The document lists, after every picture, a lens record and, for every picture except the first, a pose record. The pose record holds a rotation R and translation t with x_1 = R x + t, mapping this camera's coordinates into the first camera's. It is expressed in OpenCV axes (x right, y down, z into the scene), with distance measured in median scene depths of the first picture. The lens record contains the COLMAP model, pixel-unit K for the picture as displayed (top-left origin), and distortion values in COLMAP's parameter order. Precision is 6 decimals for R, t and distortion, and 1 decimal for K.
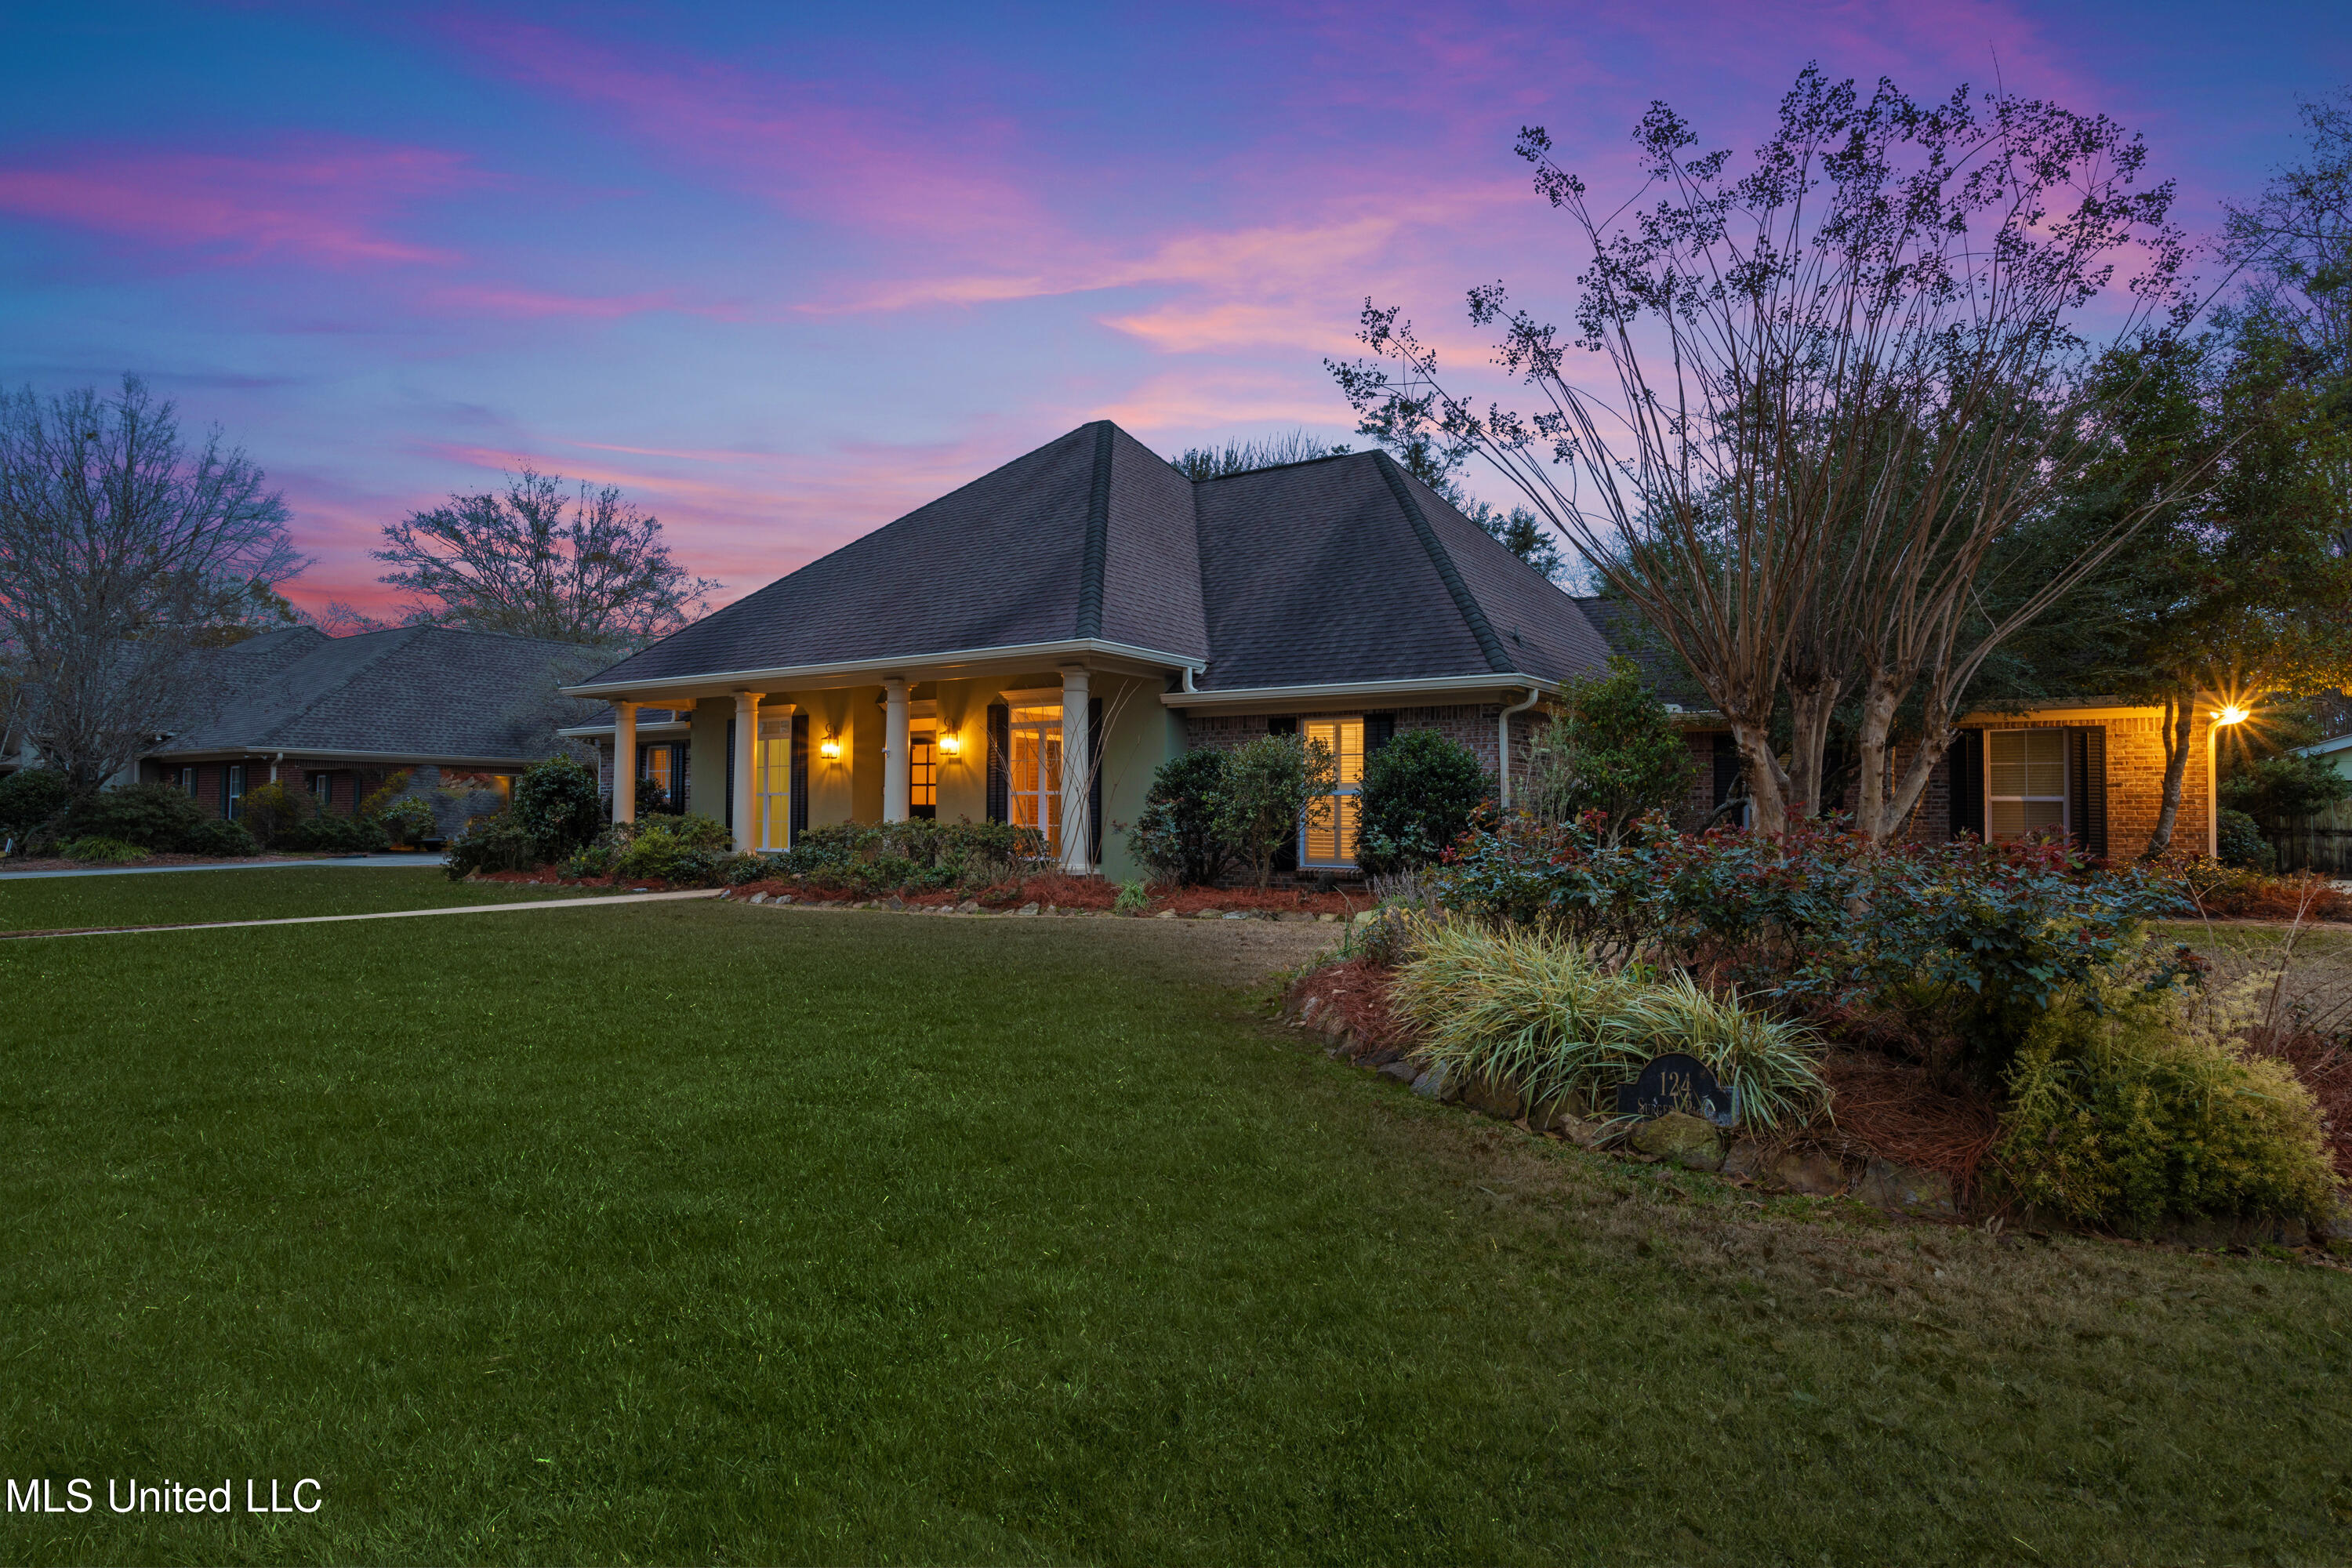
lens RADIAL K [[1337.5, 0, 1176.0], [0, 1337.5, 784.0], [0, 0, 1]] dist [-0.007716, -0.002809]
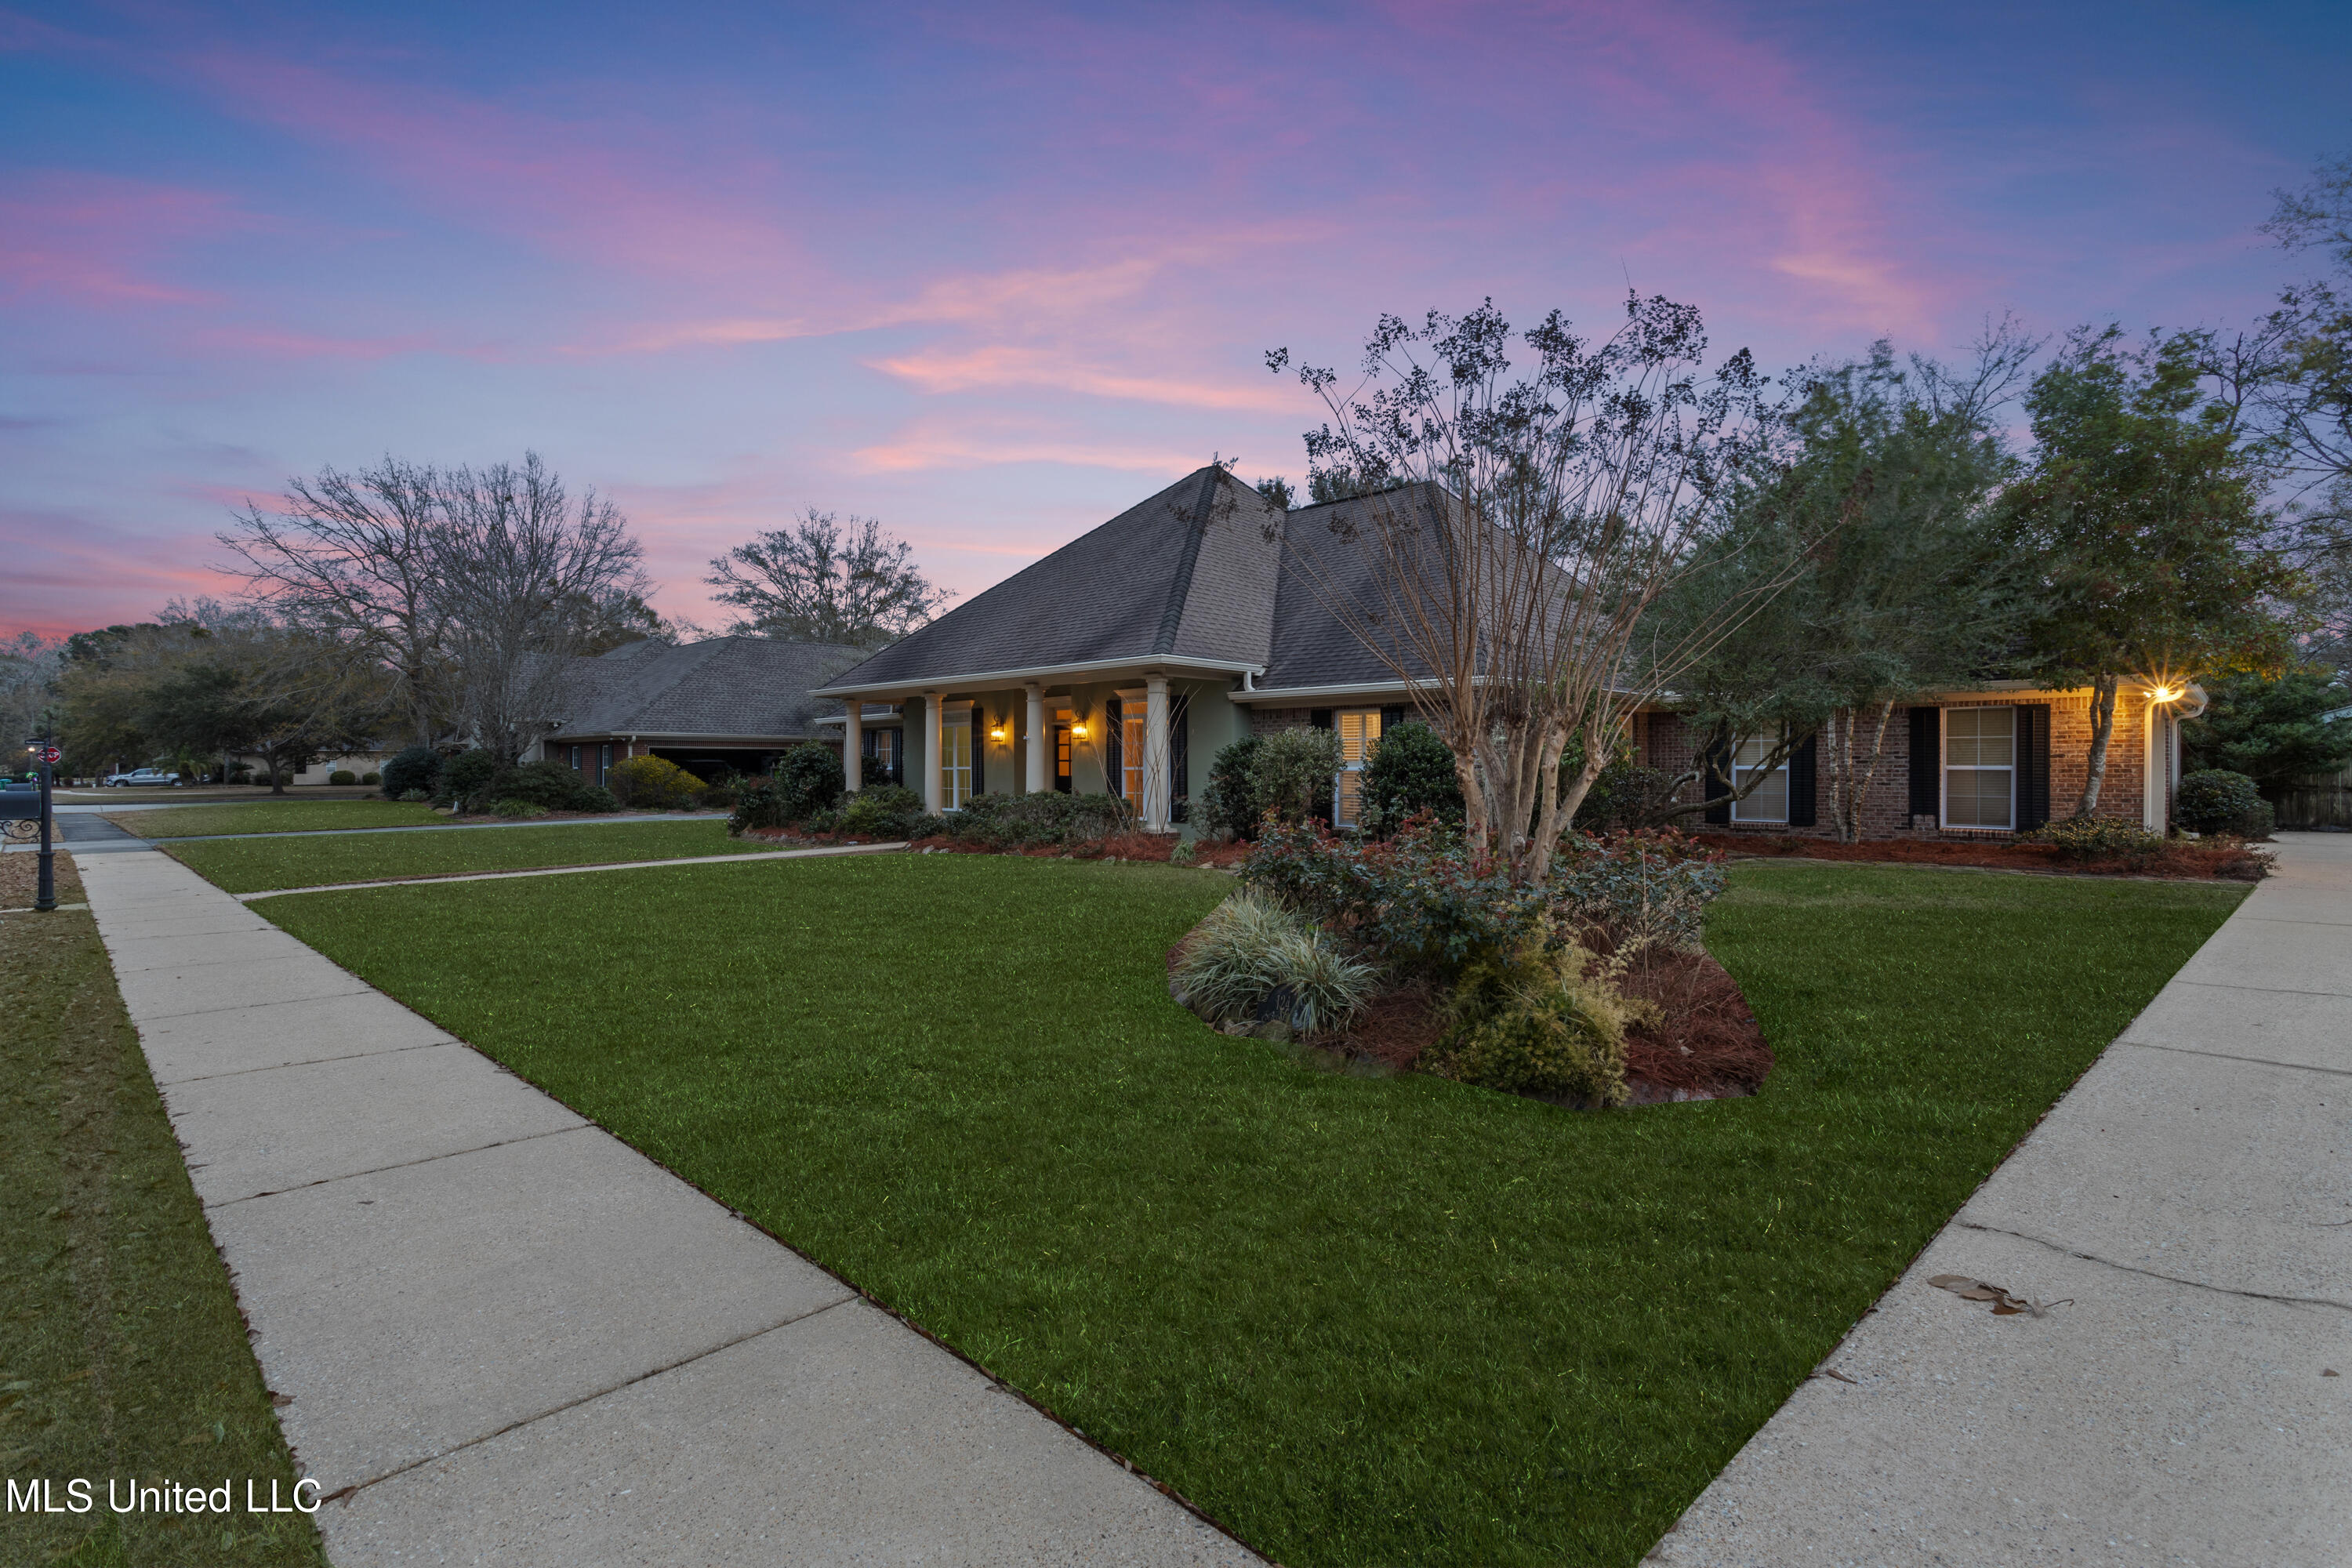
lens RADIAL K [[1140.1, 0, 1176.0], [0, 1140.1, 784.0], [0, 0, 1]] dist [-0.001045, -0.000575]
pose [[0.984780, -0.005364, -0.173721, 0.101913], [0.012649, 0.999085, 0.040854, -0.019290], [0.173343, -0.042430, 0.983947, -0.072570]]
